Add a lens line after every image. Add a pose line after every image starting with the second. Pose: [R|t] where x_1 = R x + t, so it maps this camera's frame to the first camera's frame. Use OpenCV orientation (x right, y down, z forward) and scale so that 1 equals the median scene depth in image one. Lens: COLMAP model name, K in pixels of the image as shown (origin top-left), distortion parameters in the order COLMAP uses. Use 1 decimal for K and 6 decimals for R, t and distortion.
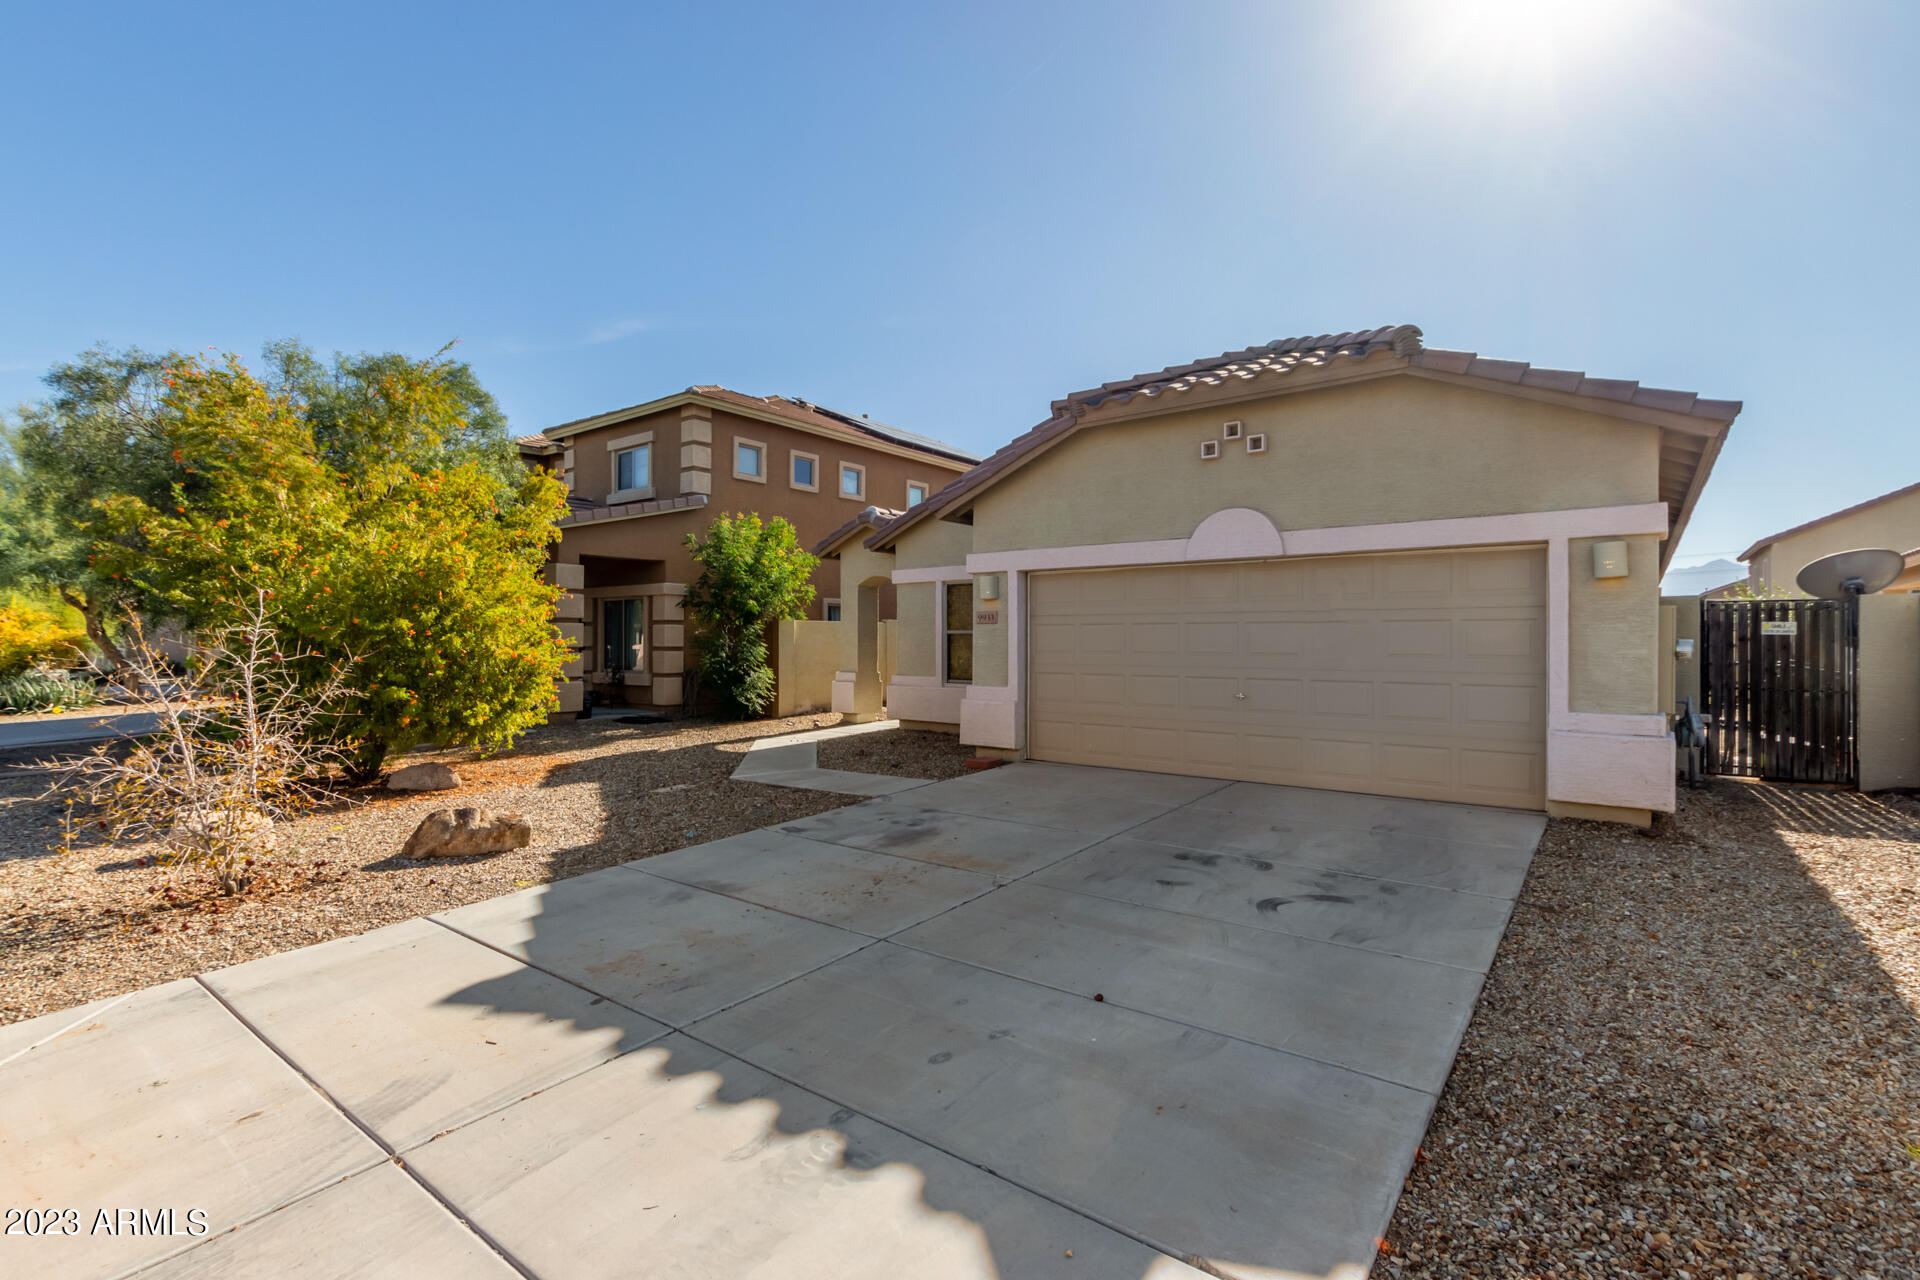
lens RADIAL K [[880.0, 0, 951.0], [0, 880.0, 640.1], [0, 0, 1]] dist [0.007508, -0.002300]
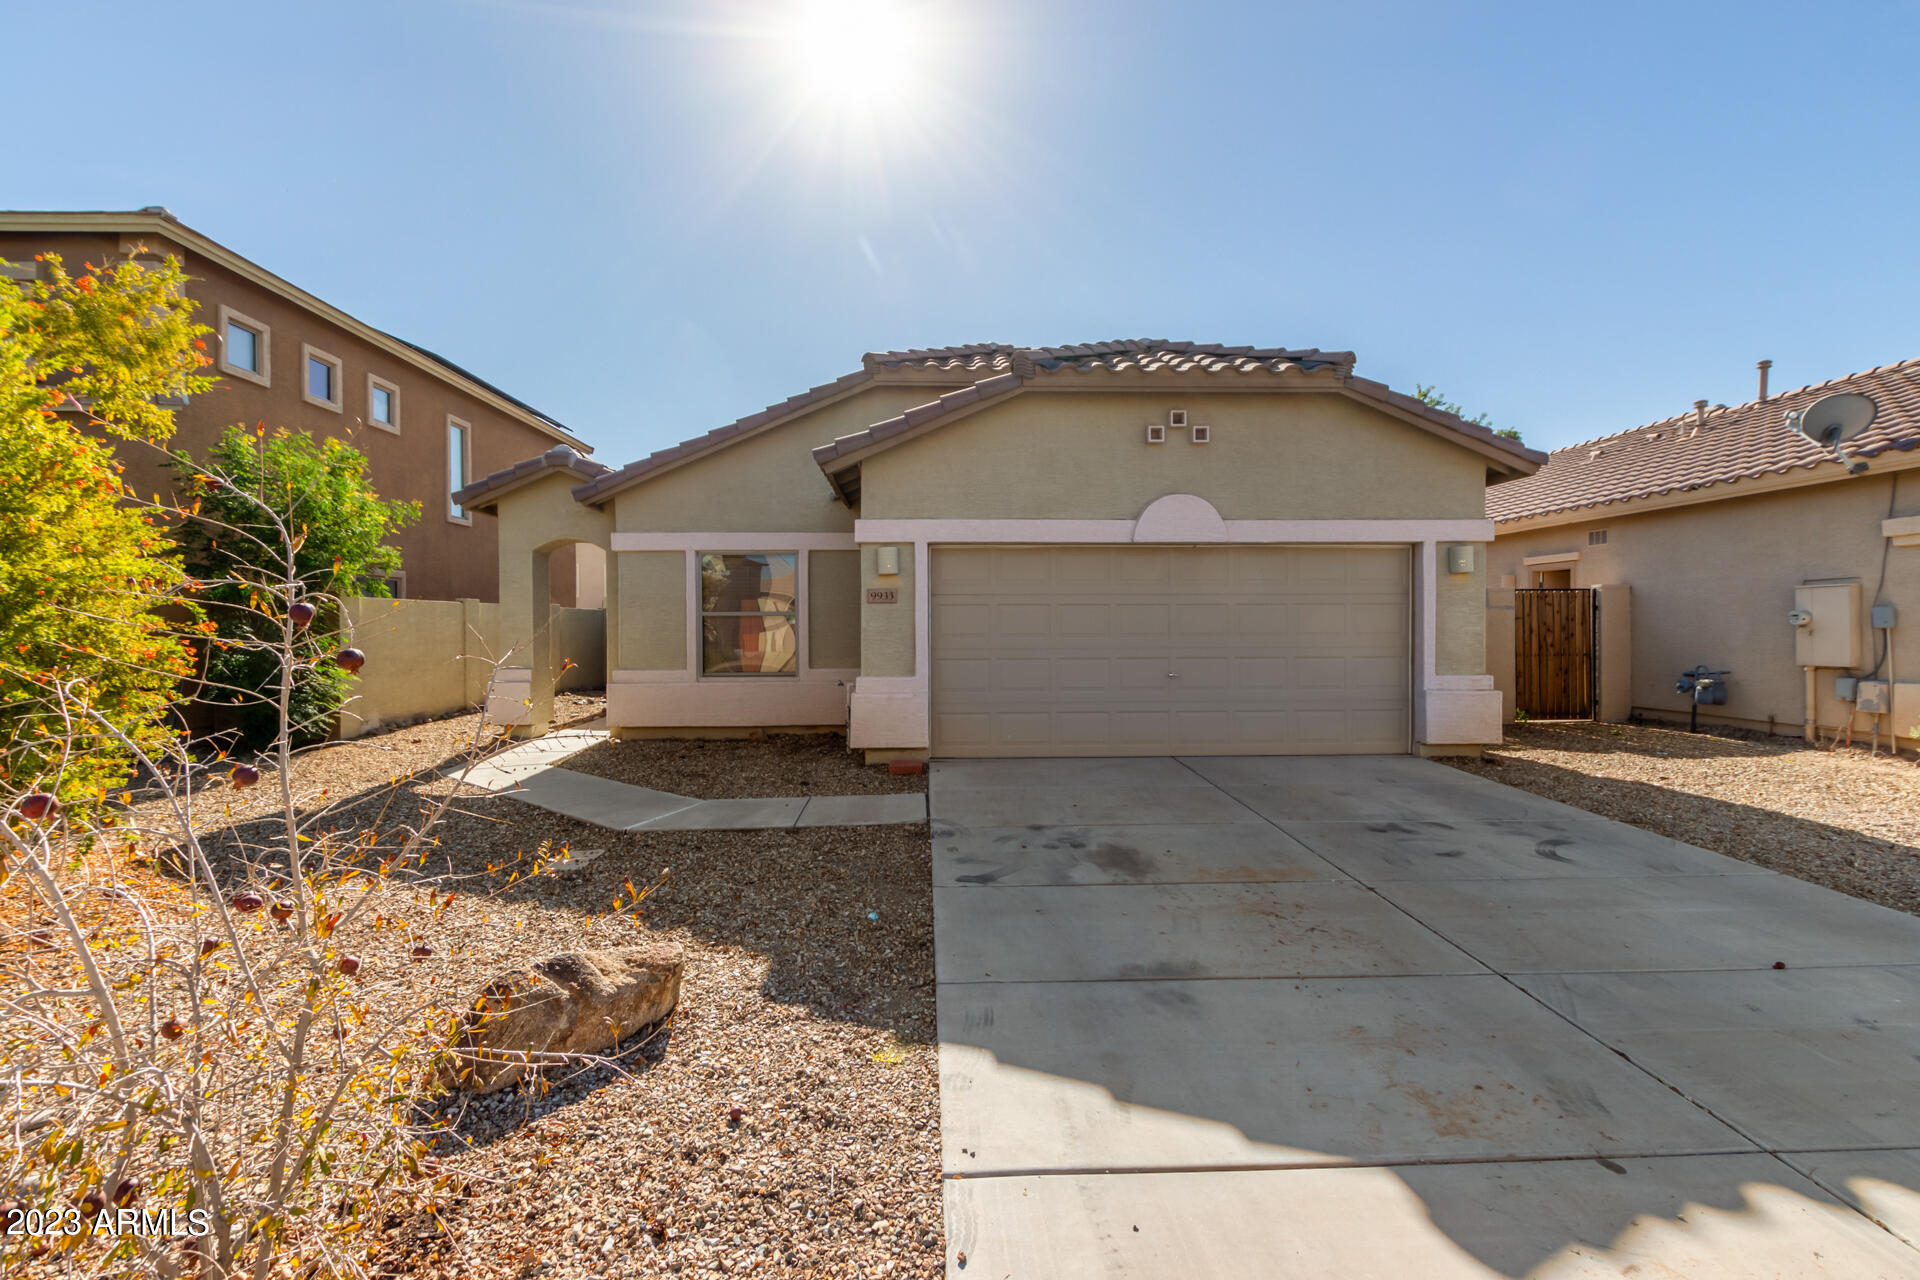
lens RADIAL K [[880.0, 0, 953.4], [0, 880.0, 634.1], [0, 0, 1]] dist [0.007508, -0.002300]
pose [[0.766072, -0.010844, 0.642664, -0.526106], [0.005014, 0.999928, 0.010895, 0.002646], [-0.642736, -0.005124, 0.766071, 0.359133]]
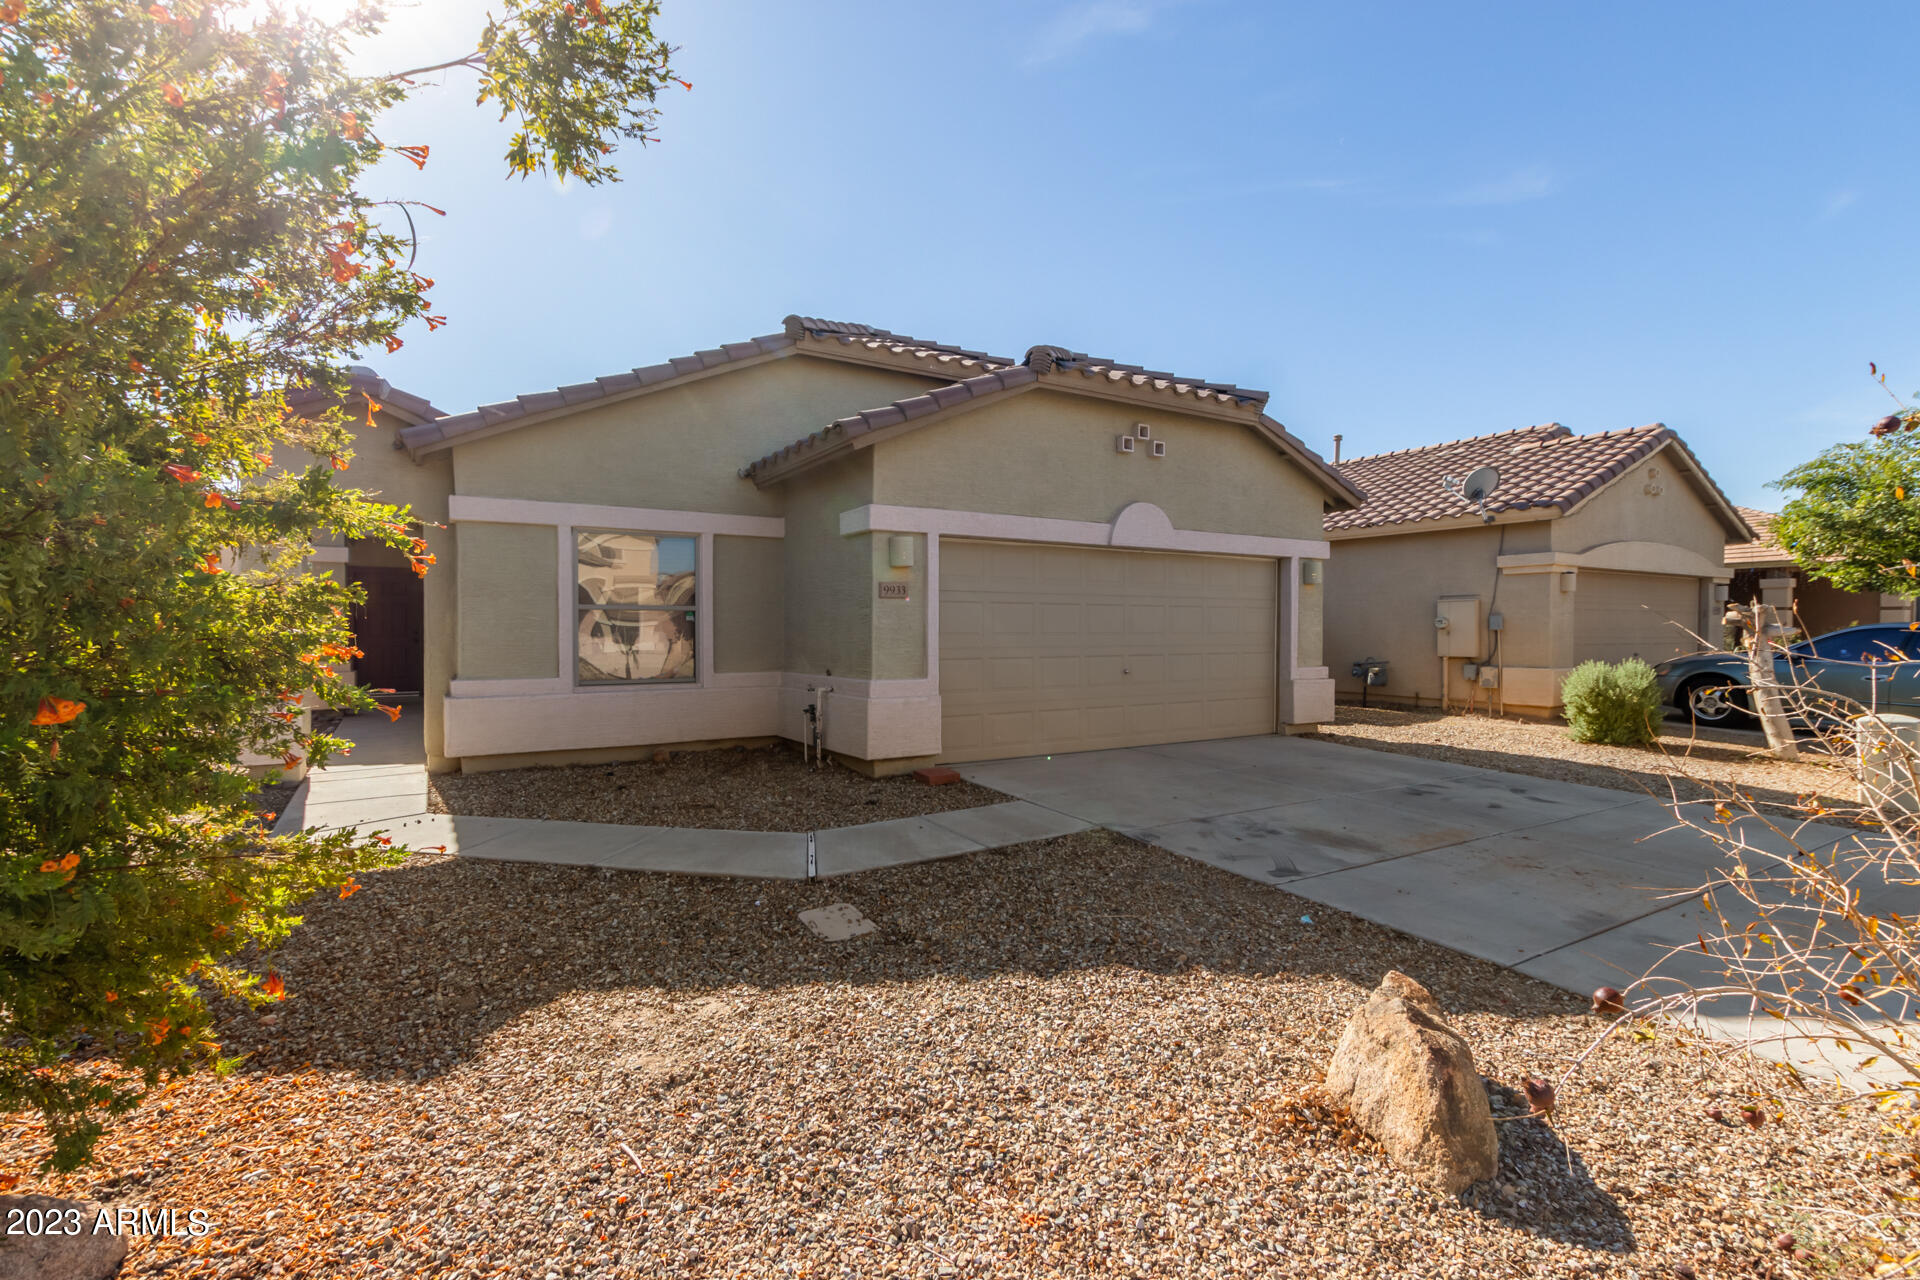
lens RADIAL K [[880.0, 0, 950.1], [0, 880.0, 640.9], [0, 0, 1]] dist [0.007508, -0.002300]
pose [[0.351764, -0.016126, 0.935950, -0.771568], [-0.001699, 0.999839, 0.017865, 0.005519], [-0.936087, -0.007875, 0.351680, 0.798046]]
